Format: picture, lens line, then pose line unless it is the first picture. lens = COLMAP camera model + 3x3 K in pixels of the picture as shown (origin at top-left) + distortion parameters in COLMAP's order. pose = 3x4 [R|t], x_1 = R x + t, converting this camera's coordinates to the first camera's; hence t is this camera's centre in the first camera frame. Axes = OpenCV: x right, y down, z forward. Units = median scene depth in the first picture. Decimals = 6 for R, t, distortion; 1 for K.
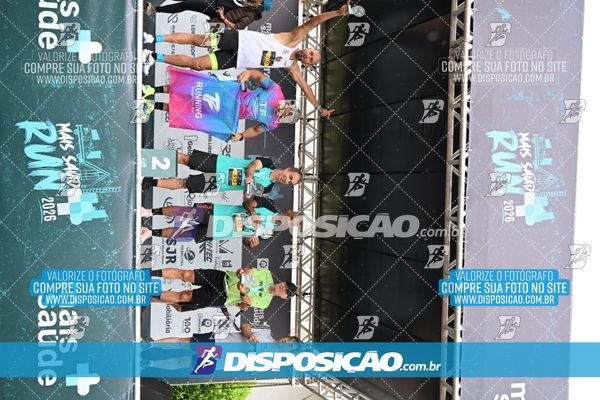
lens RADIAL K [[587.9, 0, 297.8], [0, 587.9, 202.6], [0, 0, 1]] dist [-0.007221, 0.000000]
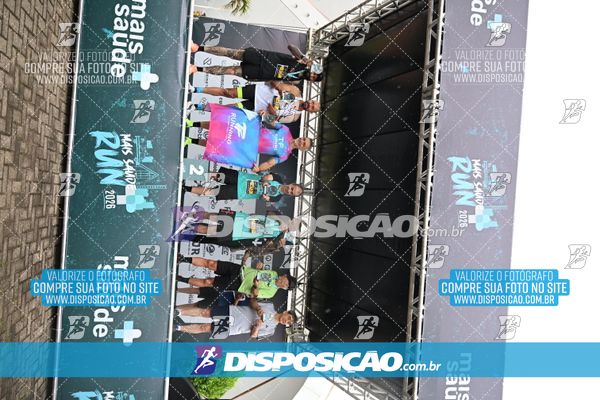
lens RADIAL K [[472.7, 0, 299.8], [0, 472.7, 197.5], [0, 0, 1]] dist [0.002154, -0.014152]
pose [[0.998807, 0.047571, 0.011006, -0.017216], [-0.047083, 0.998047, -0.041049, 0.029842], [-0.012937, 0.040482, 0.999097, -0.048248]]
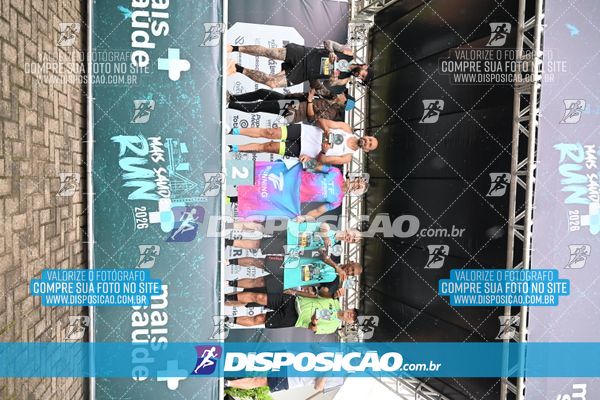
lens RADIAL K [[472.7, 0, 301.8], [0, 472.7, 204.5], [0, 0, 1]] dist [0.002154, -0.014152]
pose [[0.998825, 0.005451, -0.048162, -0.089679], [-0.004394, 0.999748, 0.022024, -0.032626], [0.048270, -0.021786, 0.998597, 0.152560]]
